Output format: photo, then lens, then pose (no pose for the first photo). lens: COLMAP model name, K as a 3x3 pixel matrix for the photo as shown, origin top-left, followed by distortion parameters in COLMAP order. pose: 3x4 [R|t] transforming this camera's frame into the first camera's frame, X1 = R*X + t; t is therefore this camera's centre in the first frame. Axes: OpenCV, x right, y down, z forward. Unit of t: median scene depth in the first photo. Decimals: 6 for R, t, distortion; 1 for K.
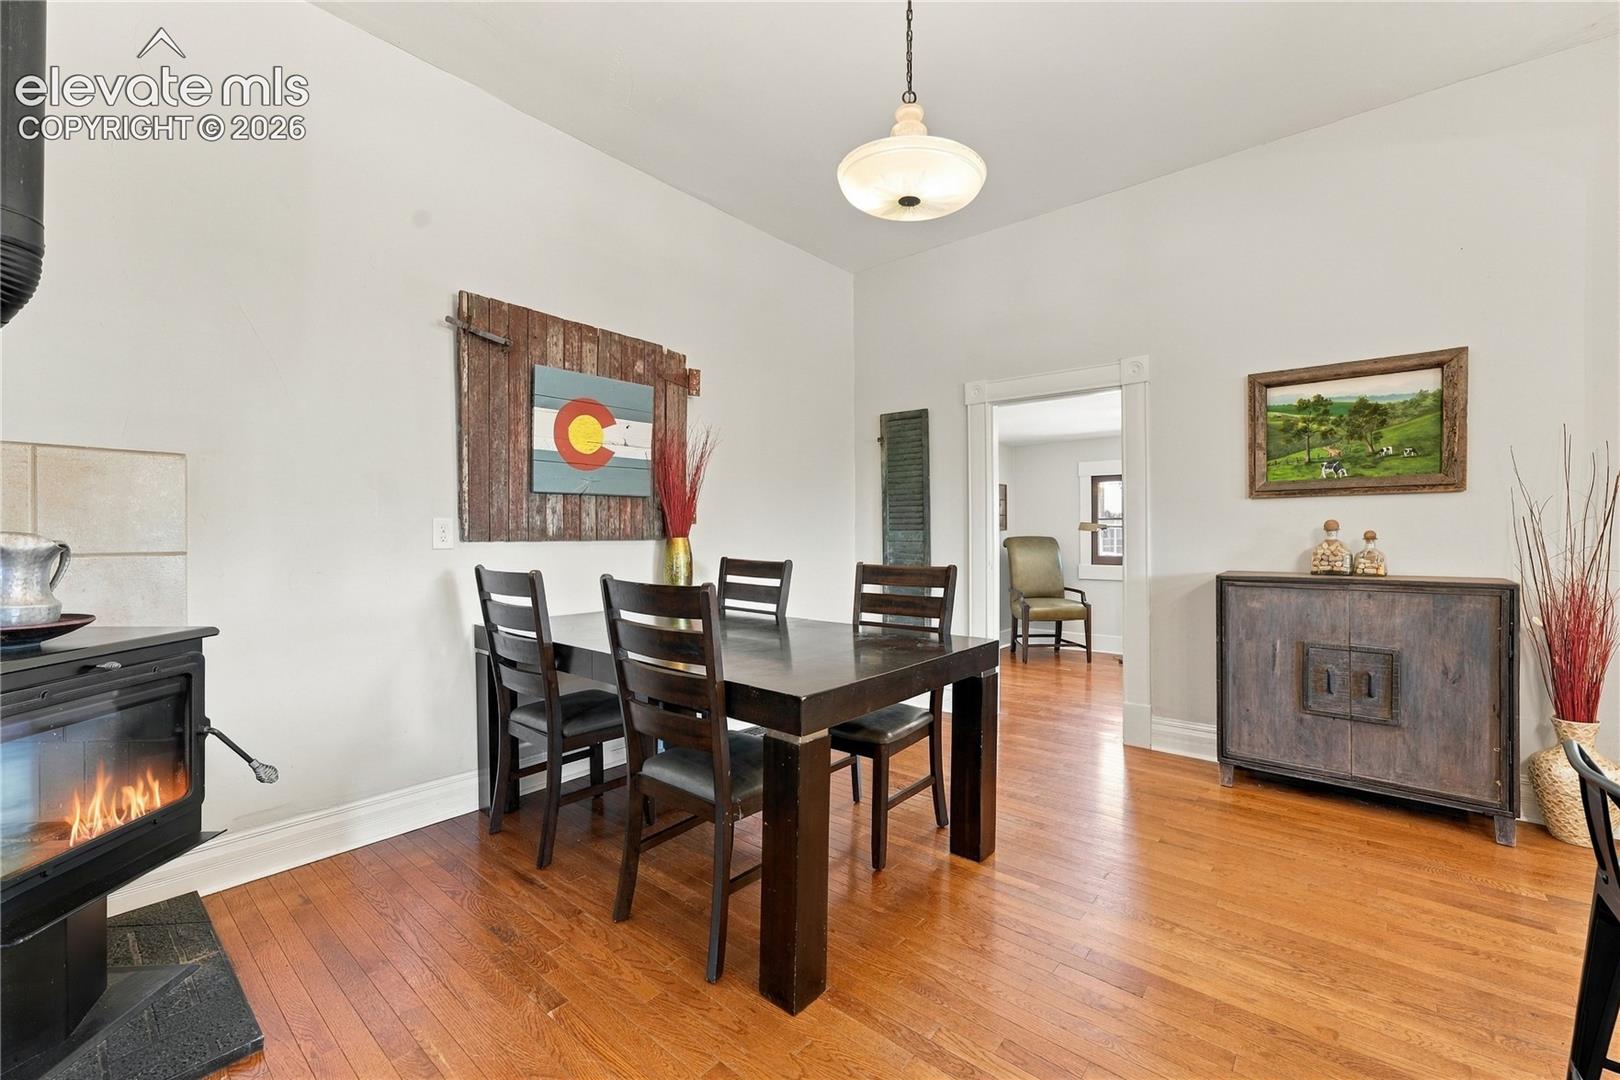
lens RADIAL K [[660.3, 0, 806.5], [0, 660.3, 537.1], [0, 0, 1]] dist [-0.072086, 0.043471]
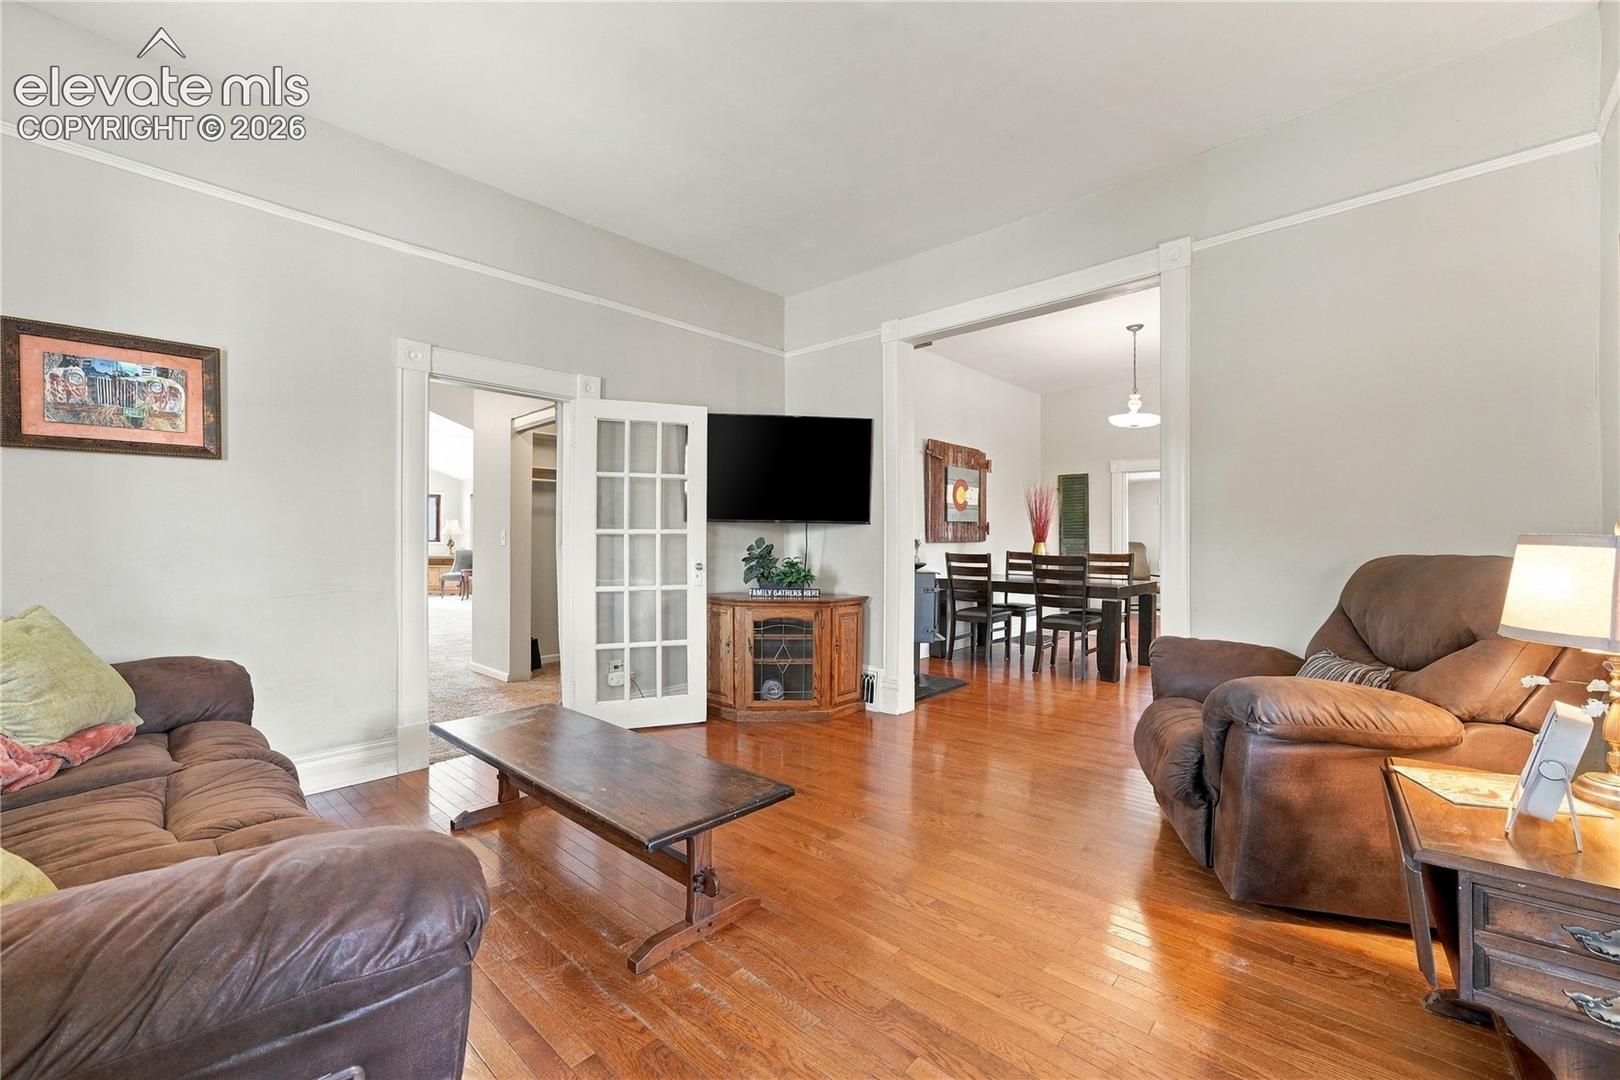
lens RADIAL K [[660.3, 0, 806.5], [0, 660.3, 537.1], [0, 0, 1]] dist [-0.072086, 0.043471]
pose [[0.999603, -0.000360, -0.028176, -0.816785], [0.000041, 0.999936, -0.011326, 0.011345], [0.028178, 0.011321, 0.999539, -1.276923]]
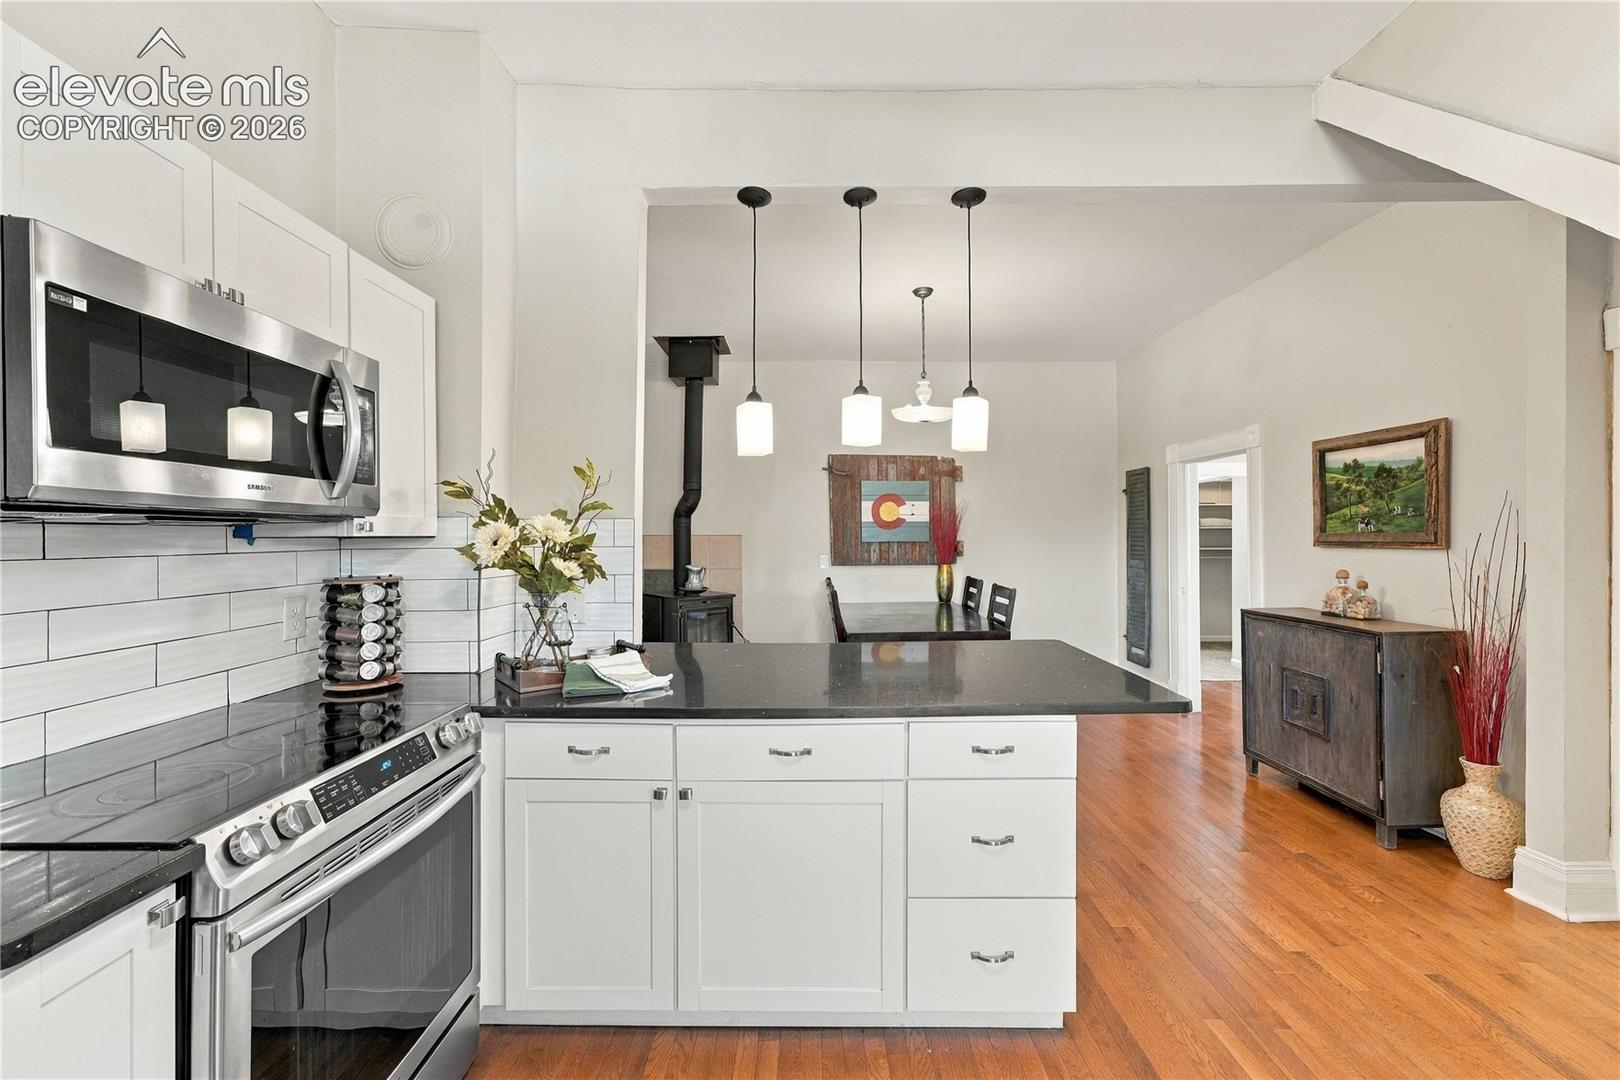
lens RADIAL K [[660.3, 0, 806.5], [0, 660.3, 537.1], [0, 0, 1]] dist [-0.072086, 0.043471]
pose [[0.646082, 0.001208, -0.763267, 1.046982], [-0.003725, 0.999992, -0.001571, -0.077994], [0.763259, 0.003858, 0.646081, -0.489133]]
